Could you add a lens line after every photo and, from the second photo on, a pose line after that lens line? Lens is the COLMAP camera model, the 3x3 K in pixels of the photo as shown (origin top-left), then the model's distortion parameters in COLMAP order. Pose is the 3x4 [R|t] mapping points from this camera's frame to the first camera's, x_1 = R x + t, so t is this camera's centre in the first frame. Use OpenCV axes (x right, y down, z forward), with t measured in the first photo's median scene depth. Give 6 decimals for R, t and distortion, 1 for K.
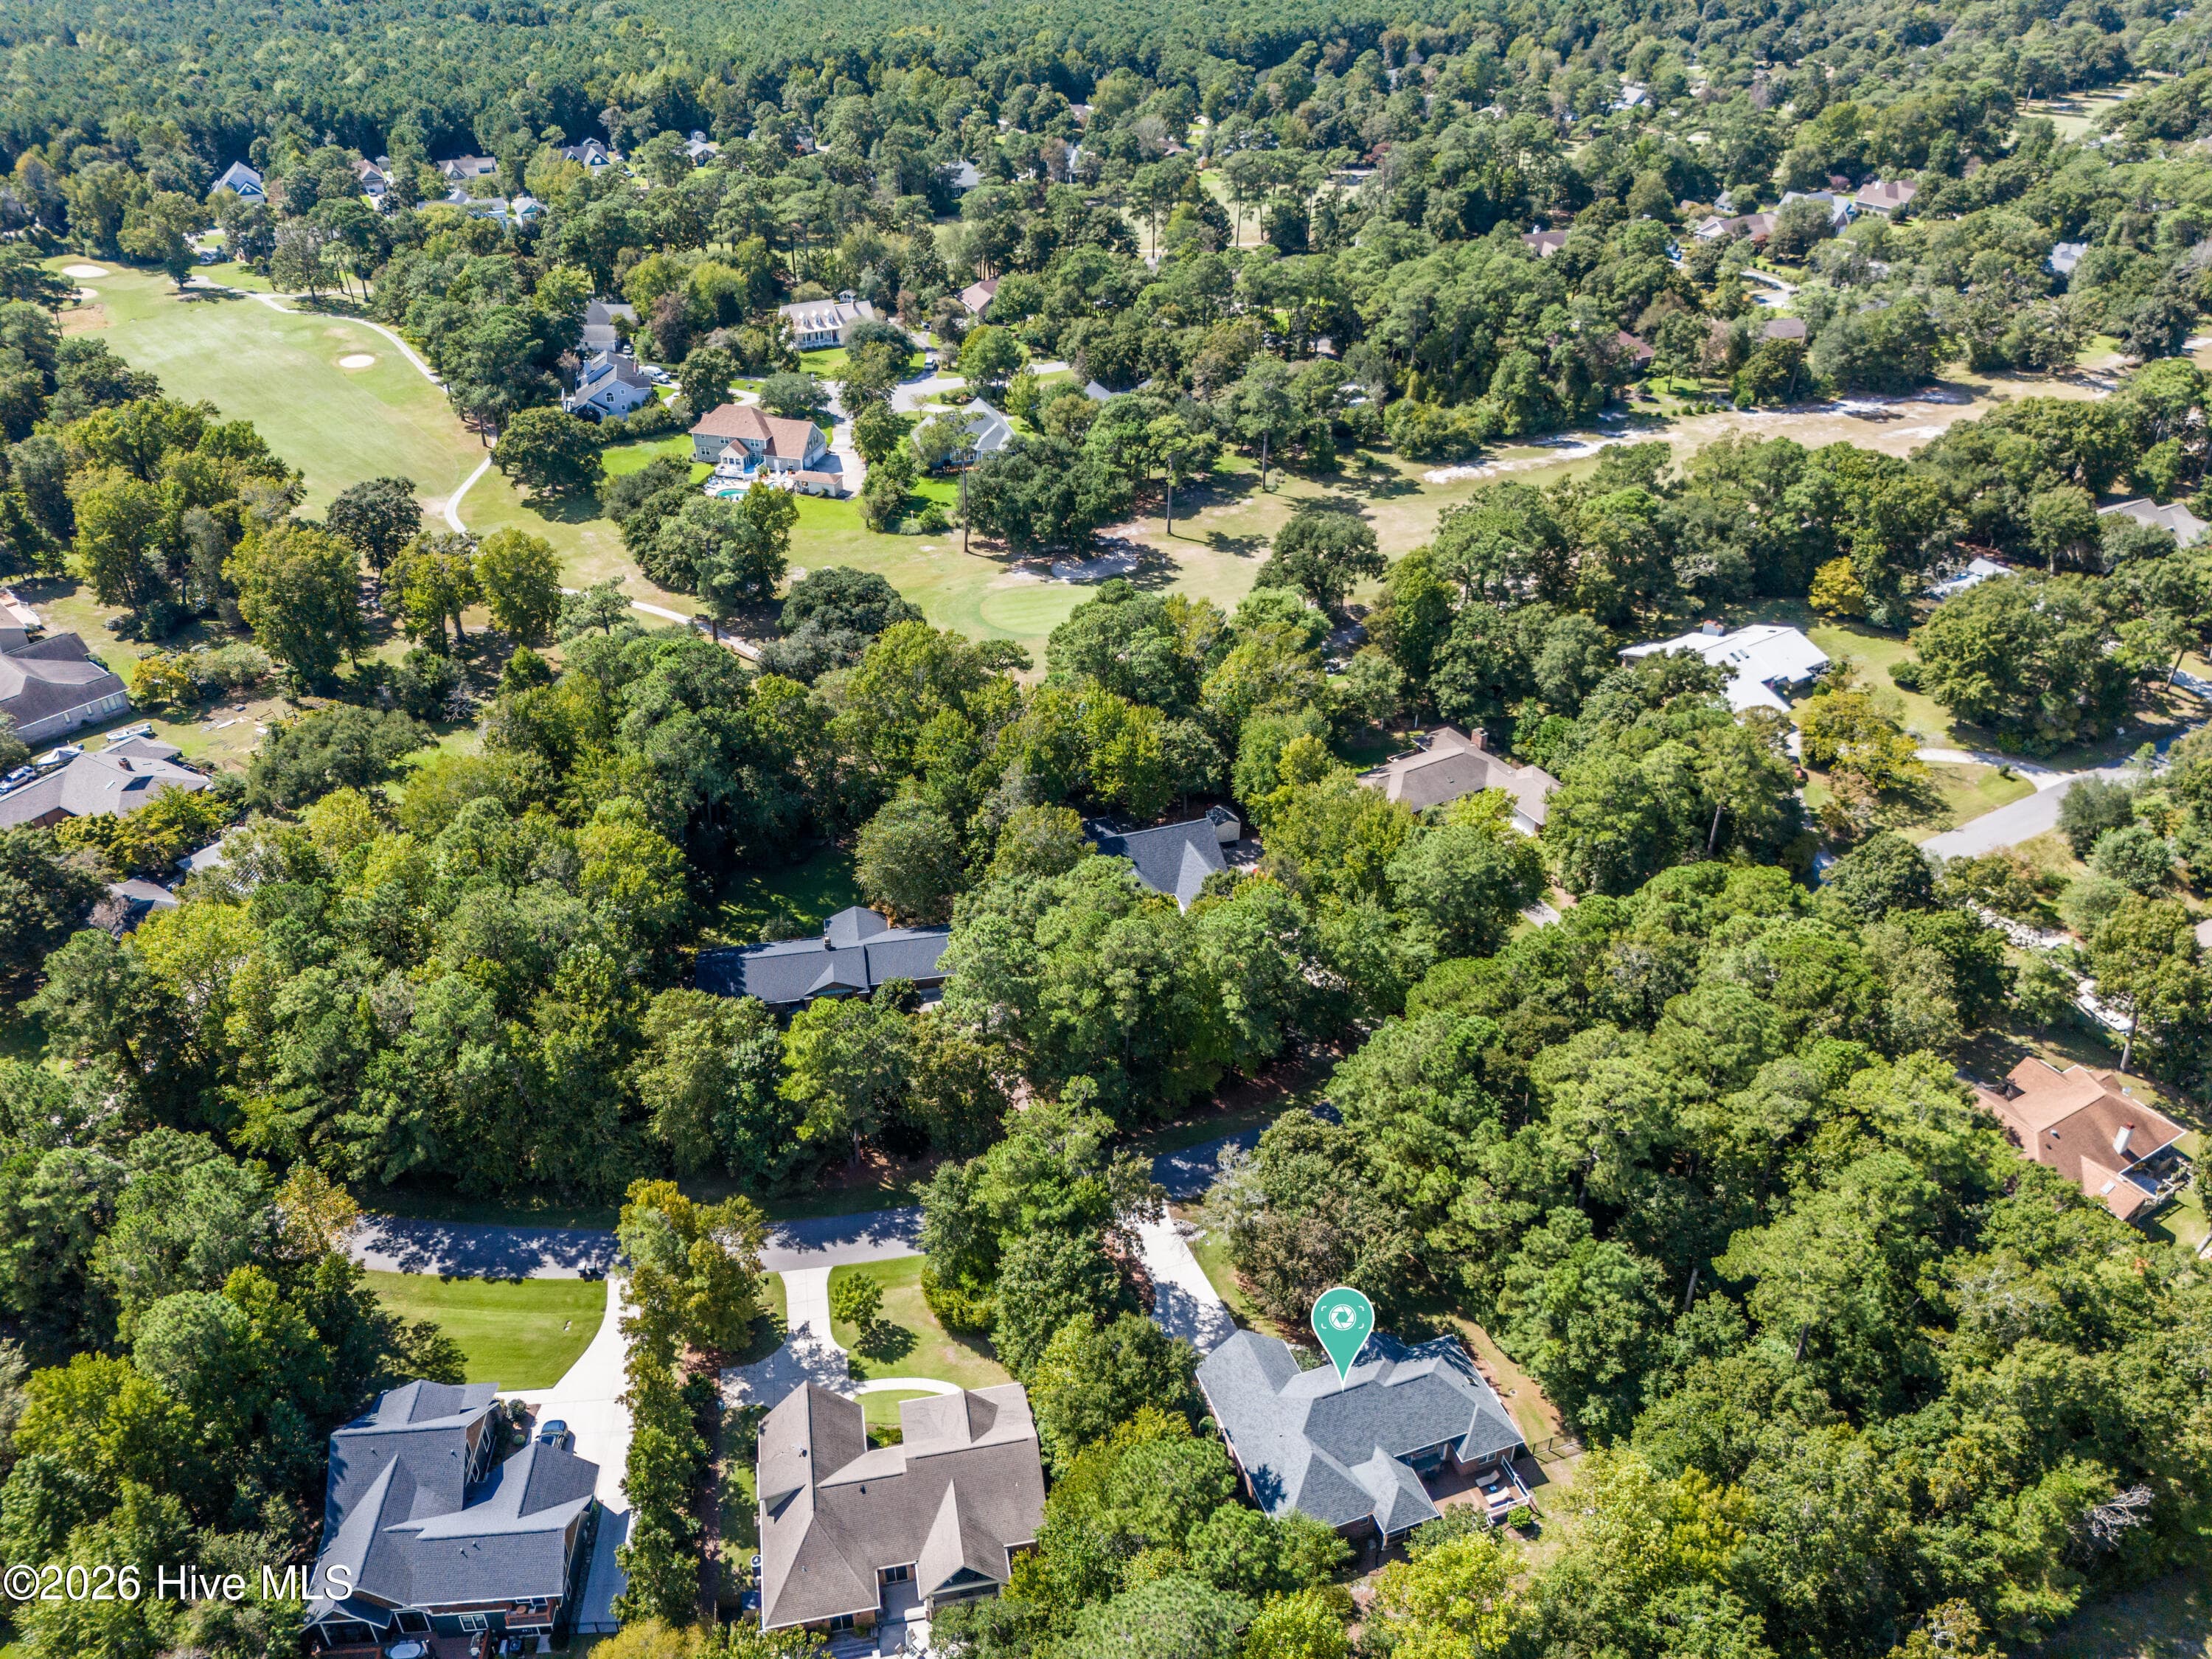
lens RADIAL K [[1651.5, 0, 1106.0], [0, 1651.5, 829.5], [0, 0, 1]] dist [0.036299, -0.061288]
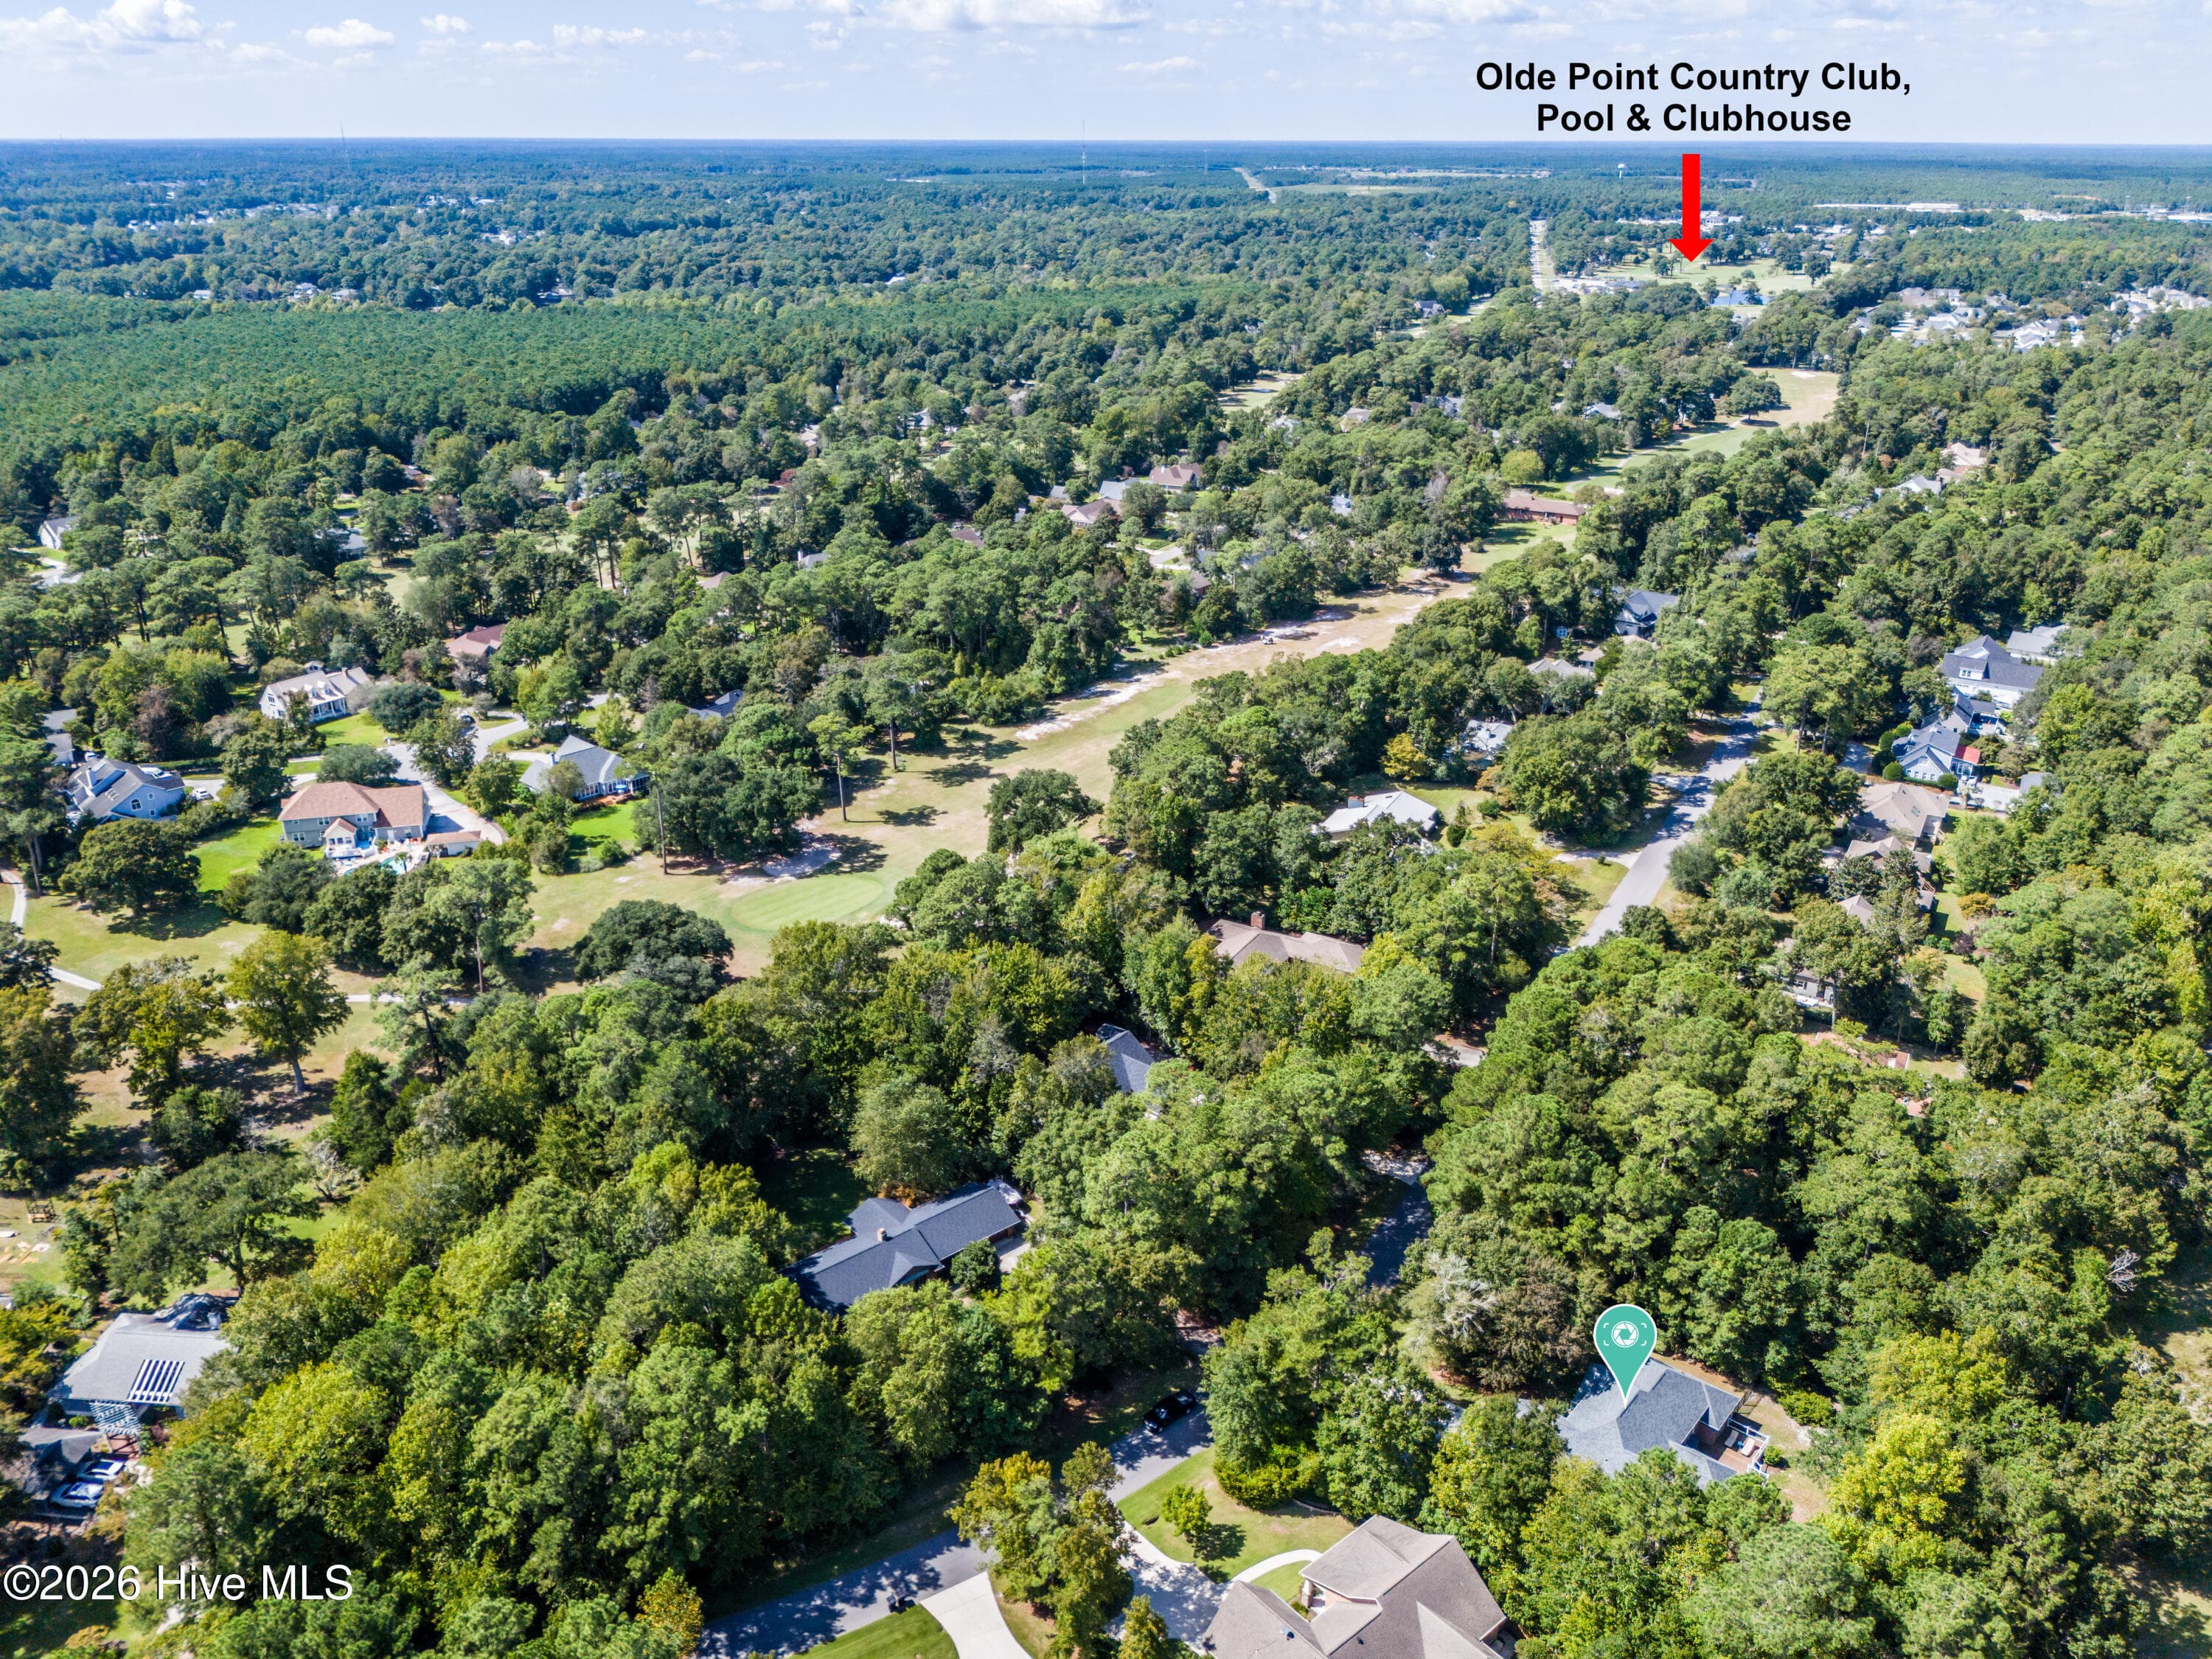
lens RADIAL K [[1634.8, 0, 1106.0], [0, 1634.8, 829.5], [0, 0, 1]] dist [0.056056, -0.073123]
pose [[0.870799, -0.187423, 0.454513, -0.380144], [0.264968, 0.957642, -0.112757, -0.015274], [-0.414128, 0.218620, 0.883574, 0.007201]]
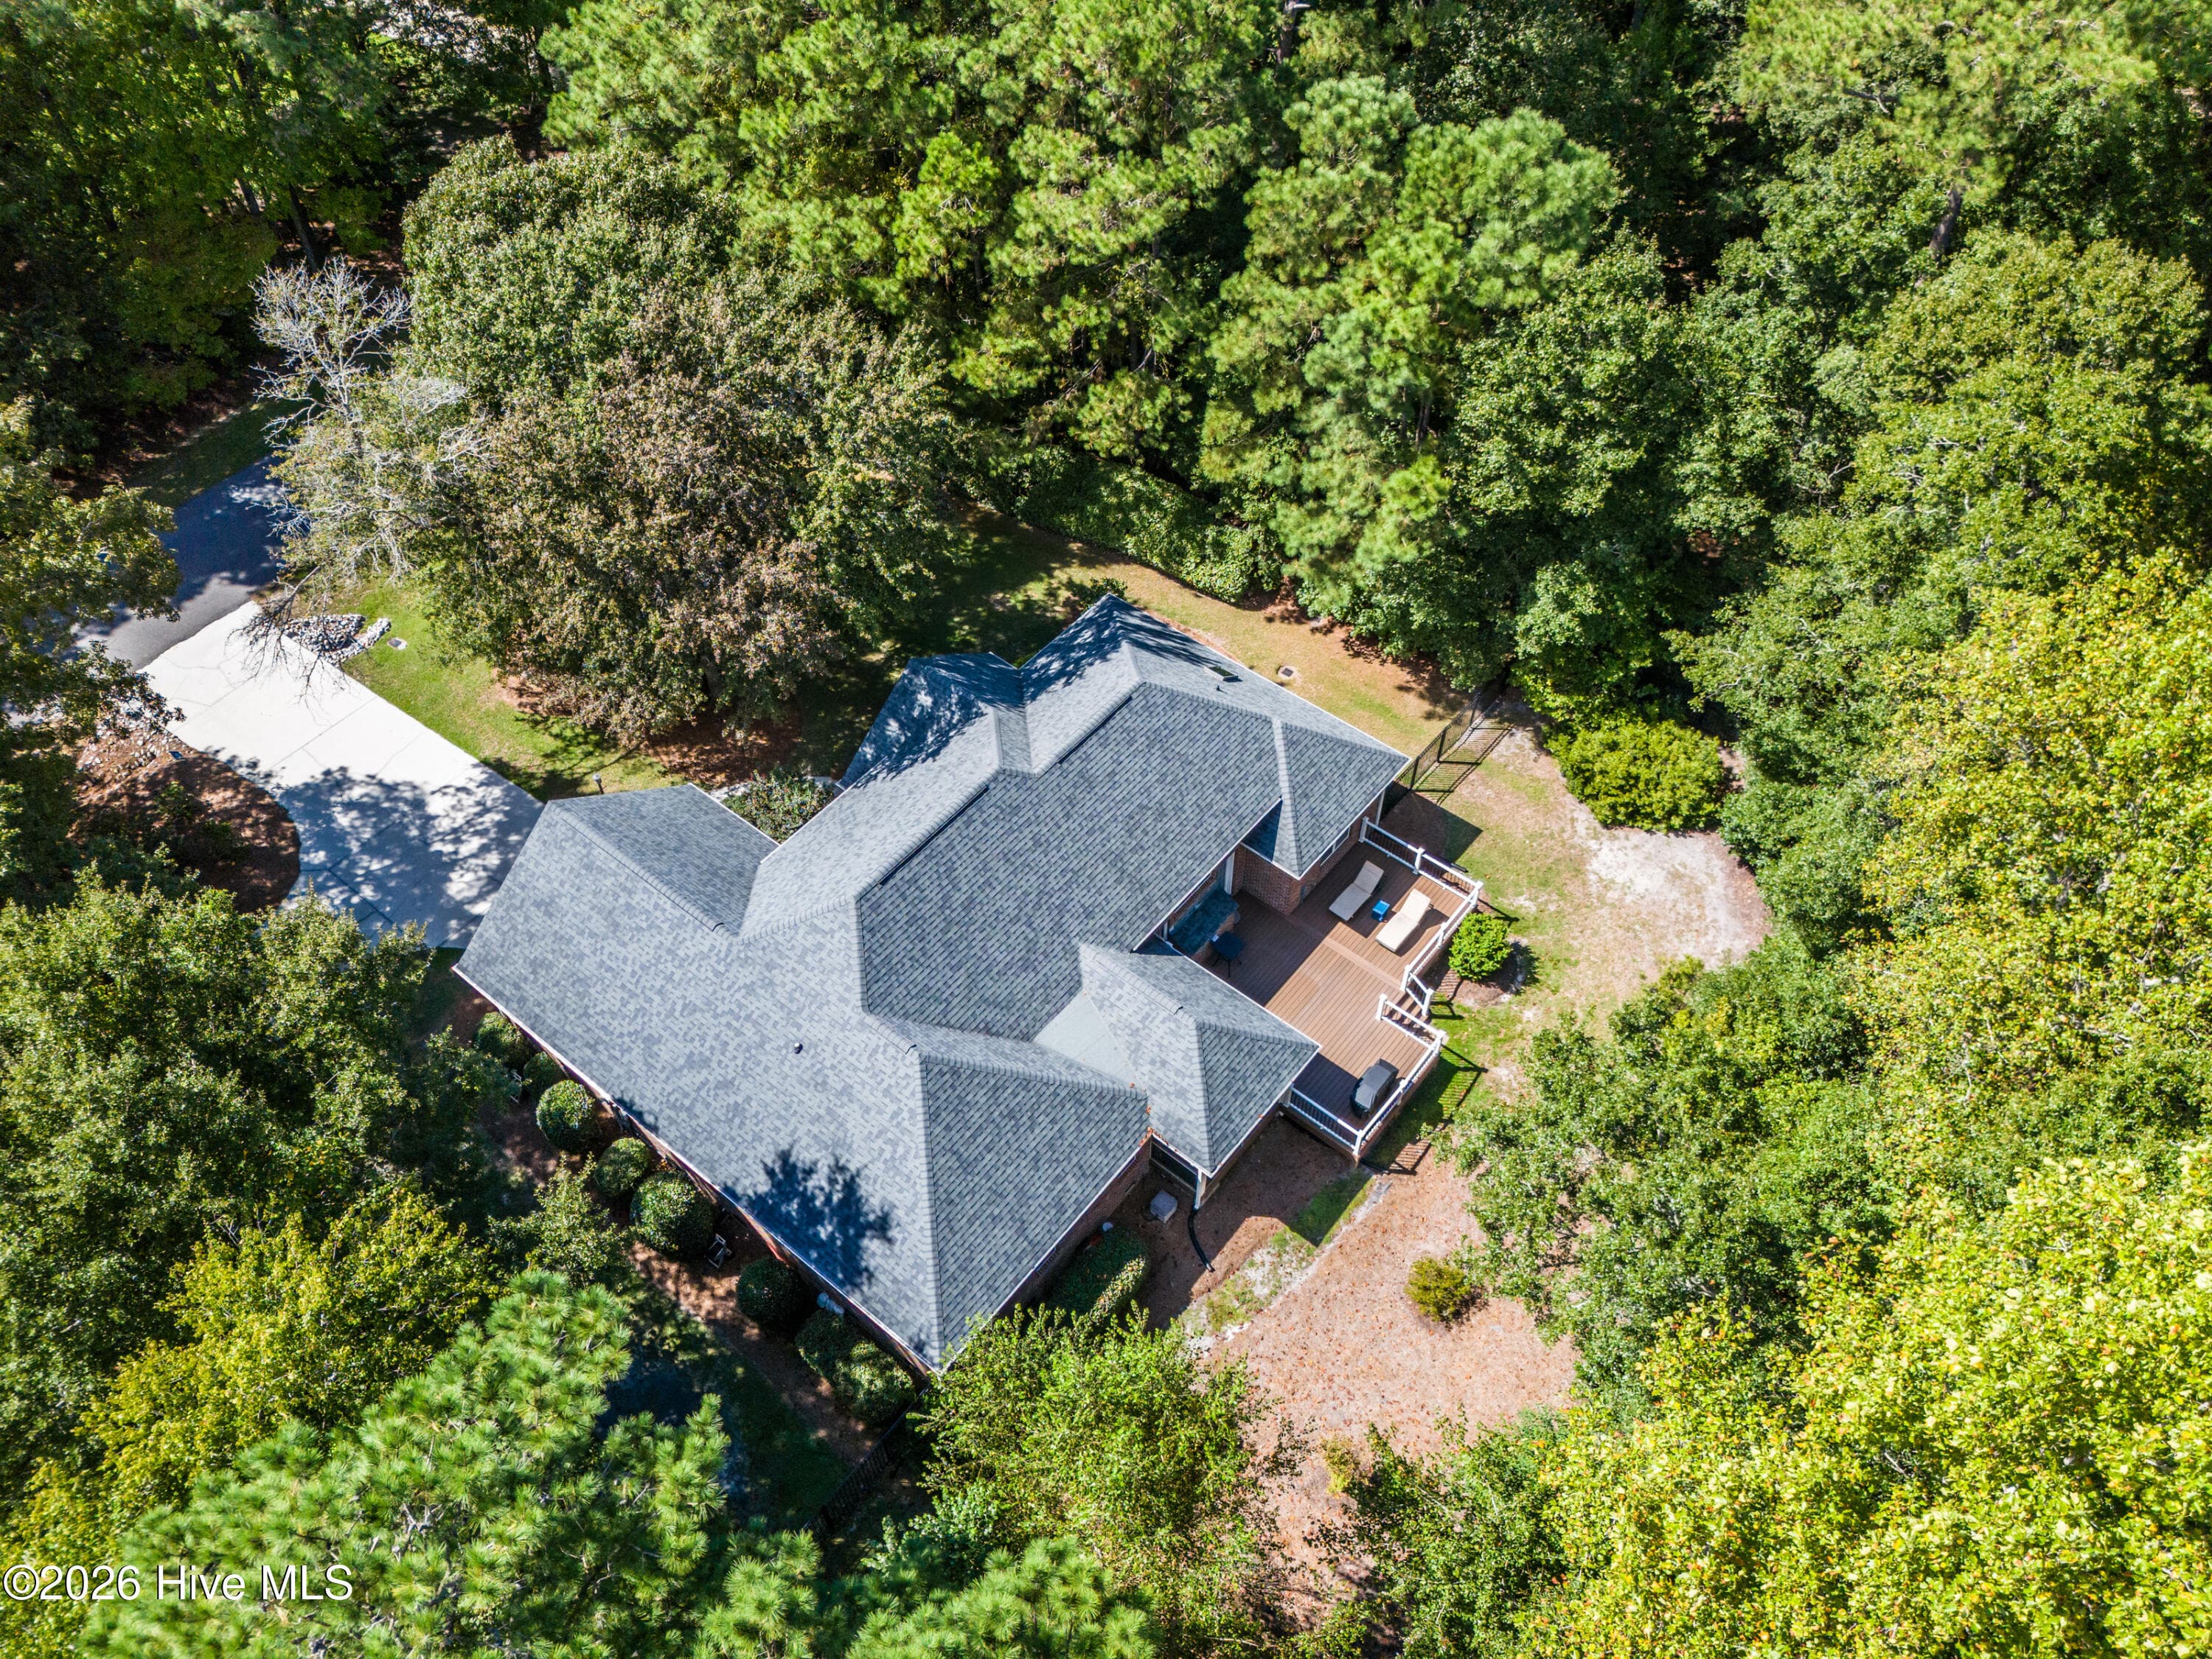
lens RADIAL K [[1651.5, 0, 1106.0], [0, 1651.5, 829.5], [0, 0, 1]] dist [0.036299, -0.061288]
pose [[0.857722, -0.401005, 0.321727, 0.042140], [0.282163, 0.890296, 0.357432, 0.138053], [-0.429764, -0.215798, 0.876775, 0.417670]]
